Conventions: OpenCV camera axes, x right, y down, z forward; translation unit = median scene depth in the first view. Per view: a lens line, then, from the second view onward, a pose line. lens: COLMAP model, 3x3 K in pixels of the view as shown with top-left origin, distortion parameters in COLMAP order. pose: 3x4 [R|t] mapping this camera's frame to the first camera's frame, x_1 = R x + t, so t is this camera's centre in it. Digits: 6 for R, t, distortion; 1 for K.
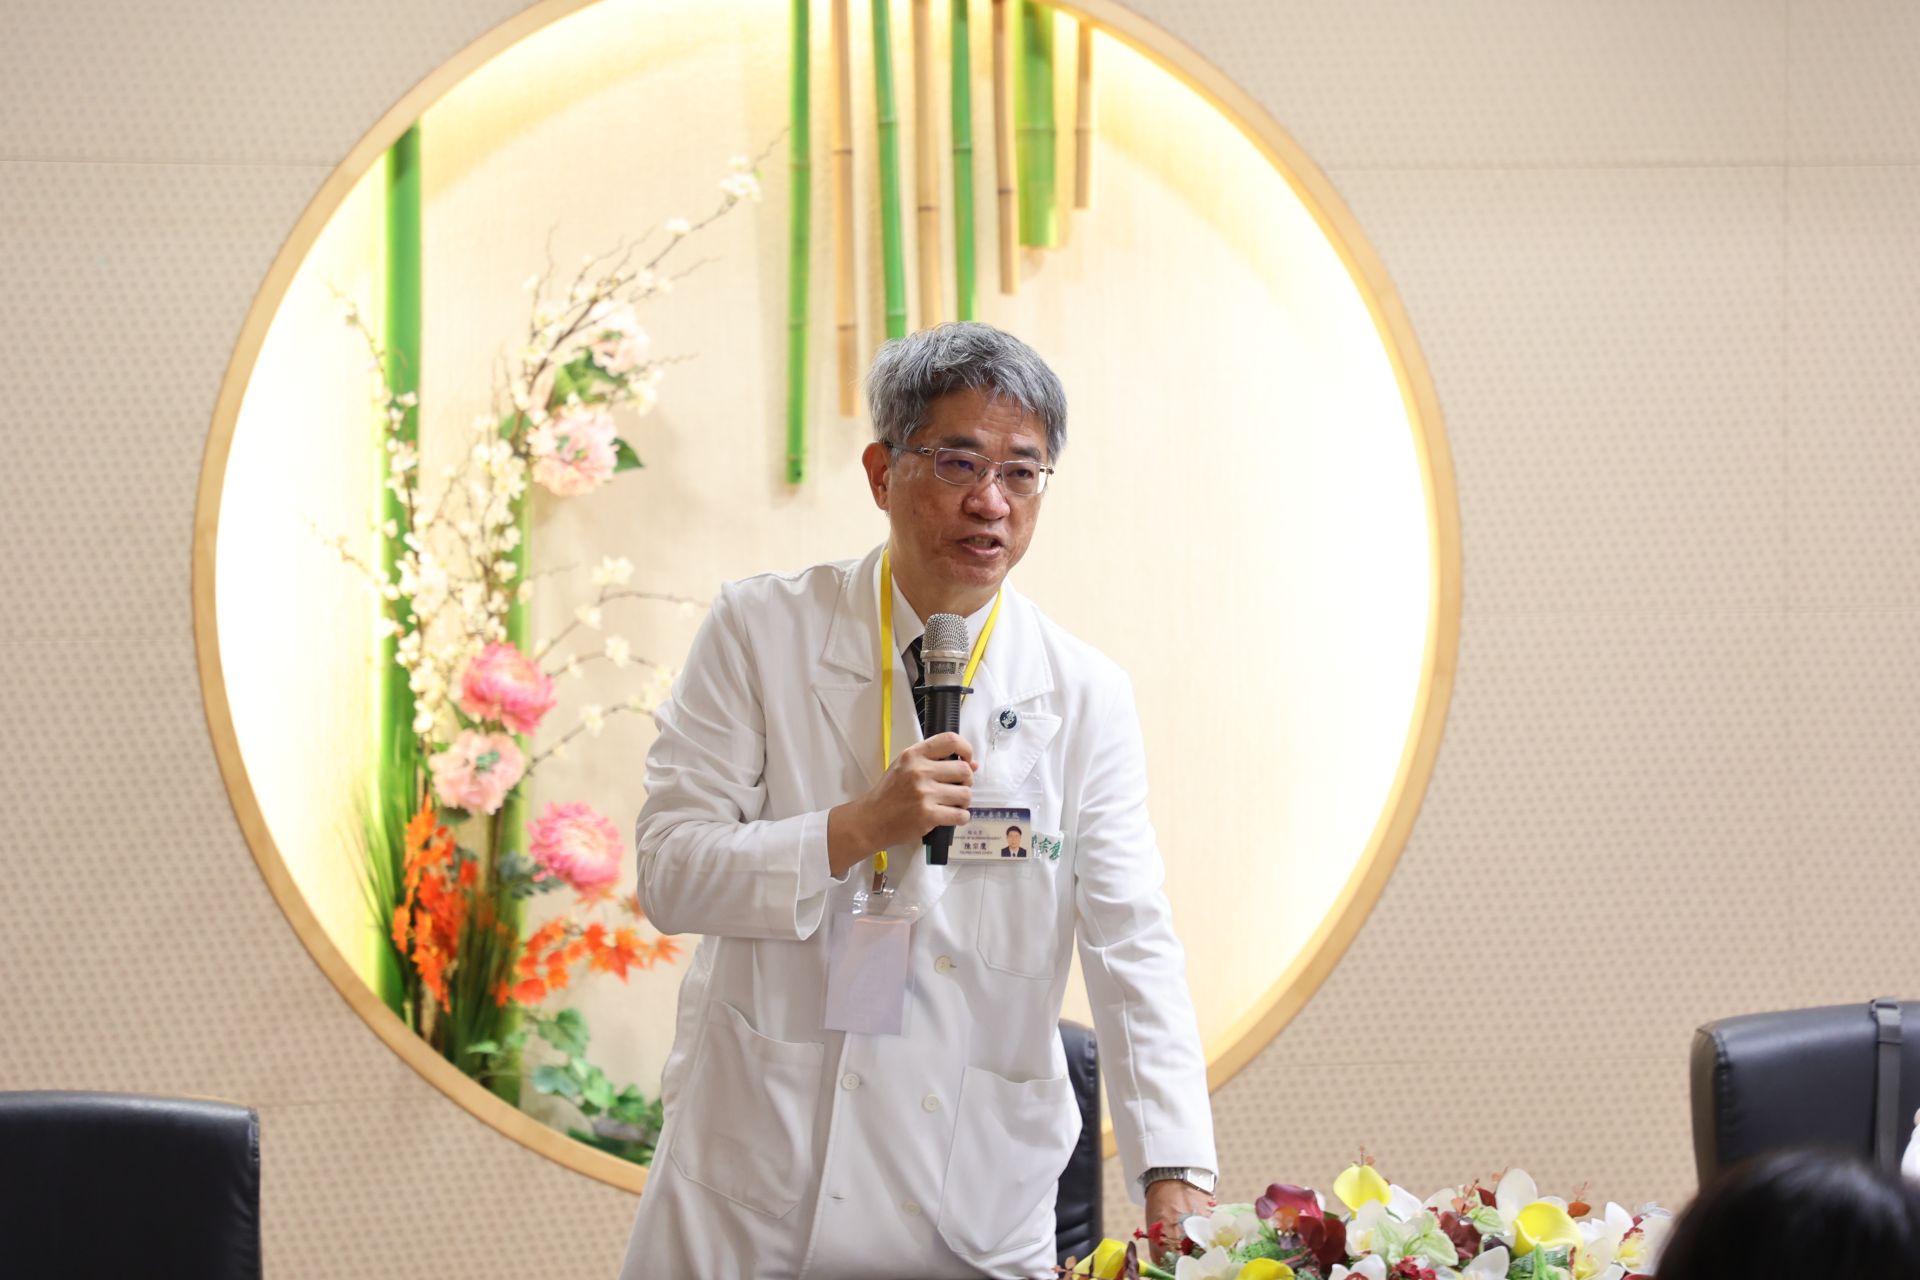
lens RADIAL K [[5564.0, 0, 964.2], [0, 5564.0, 661.0], [0, 0, 1]] dist [0.593806, 0.000000]
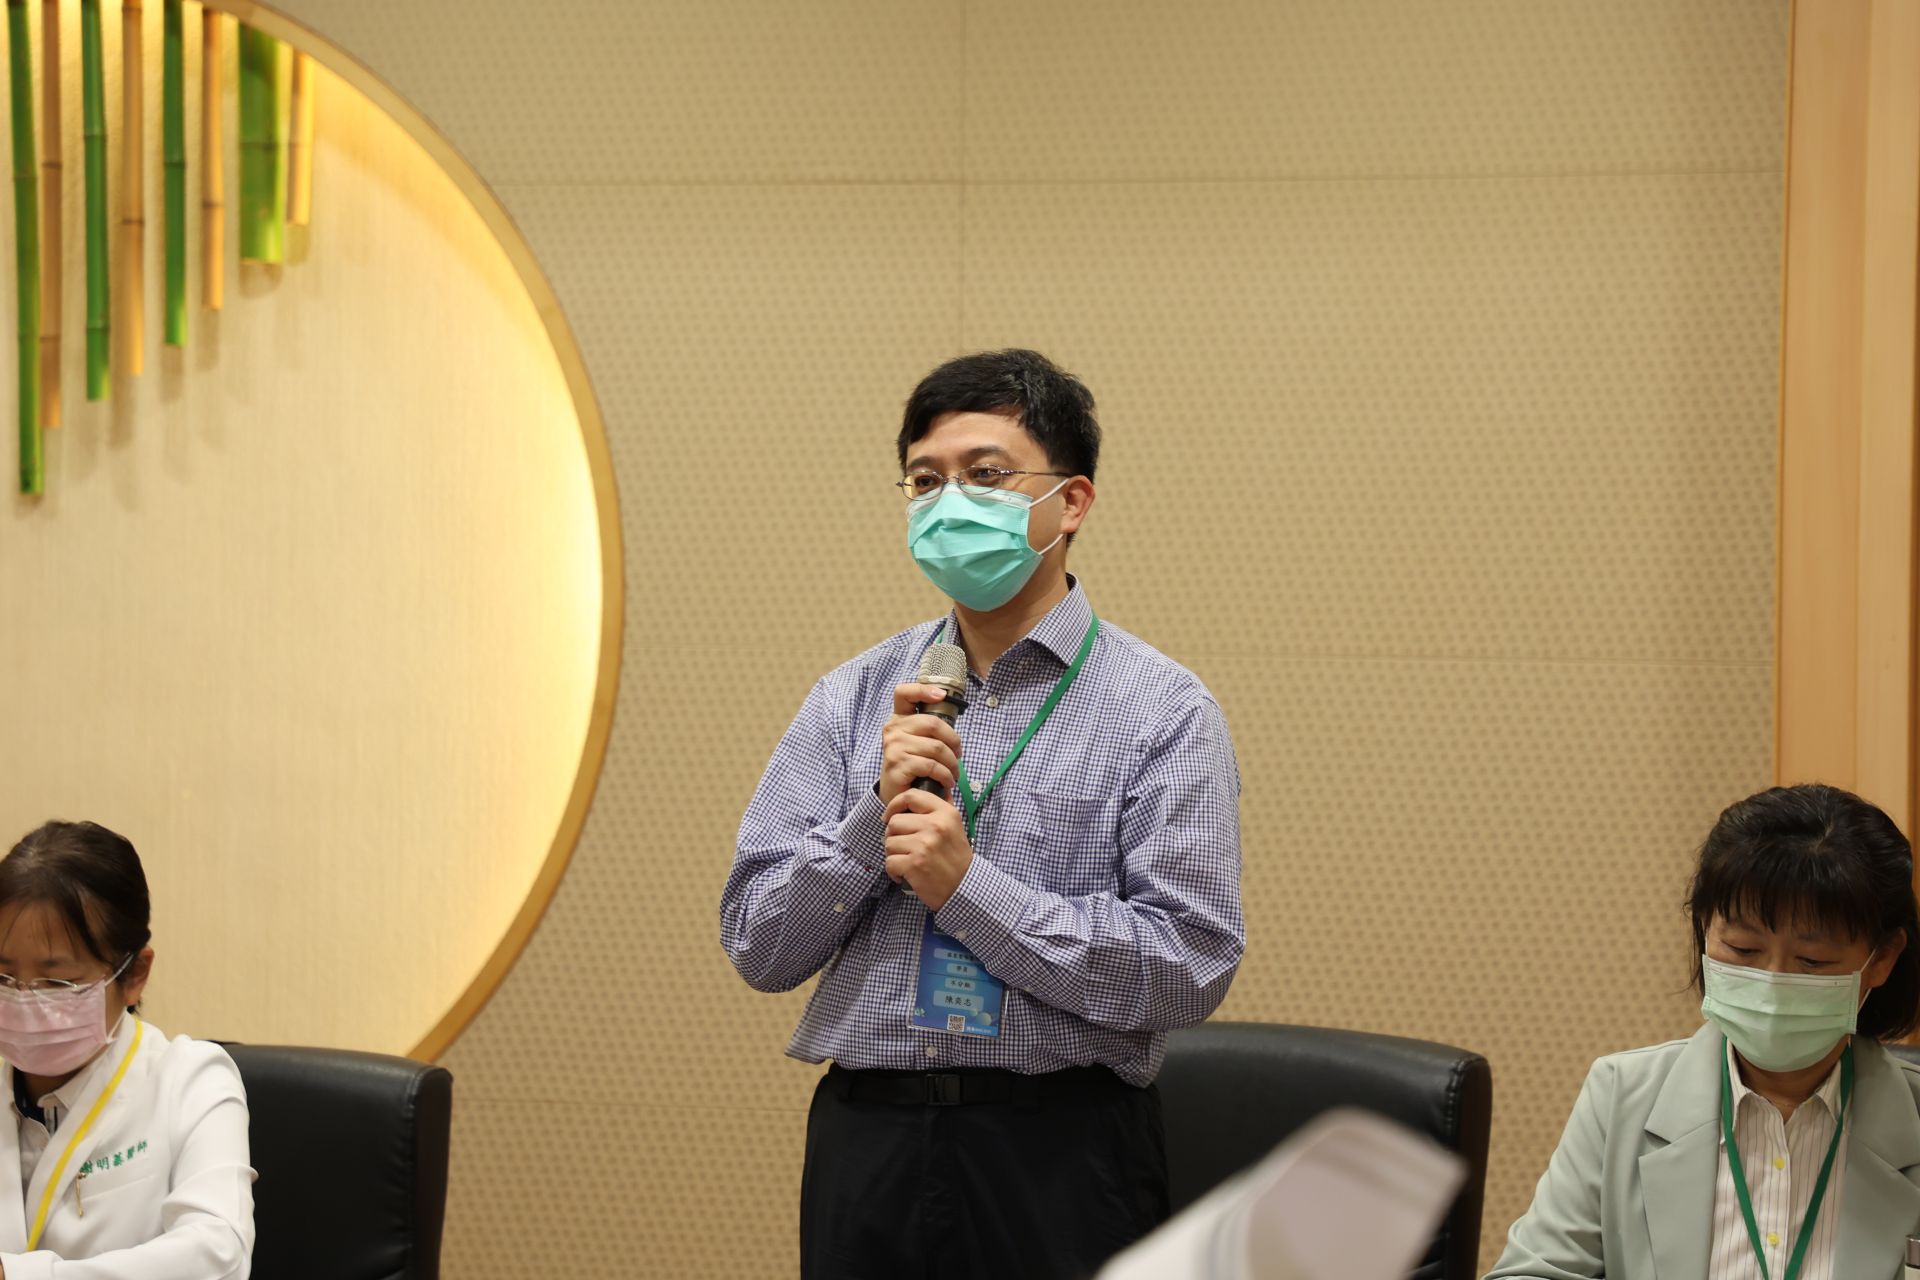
lens RADIAL K [[5564.0, 0, 919.6], [0, 5564.0, 658.9], [0, 0, 1]] dist [0.593806, 0.000000]
pose [[0.891777, 0.031263, -0.451394, 0.571522], [-0.032062, 0.999469, 0.005881, -0.013034], [0.451338, 0.009228, 0.892305, 0.159857]]
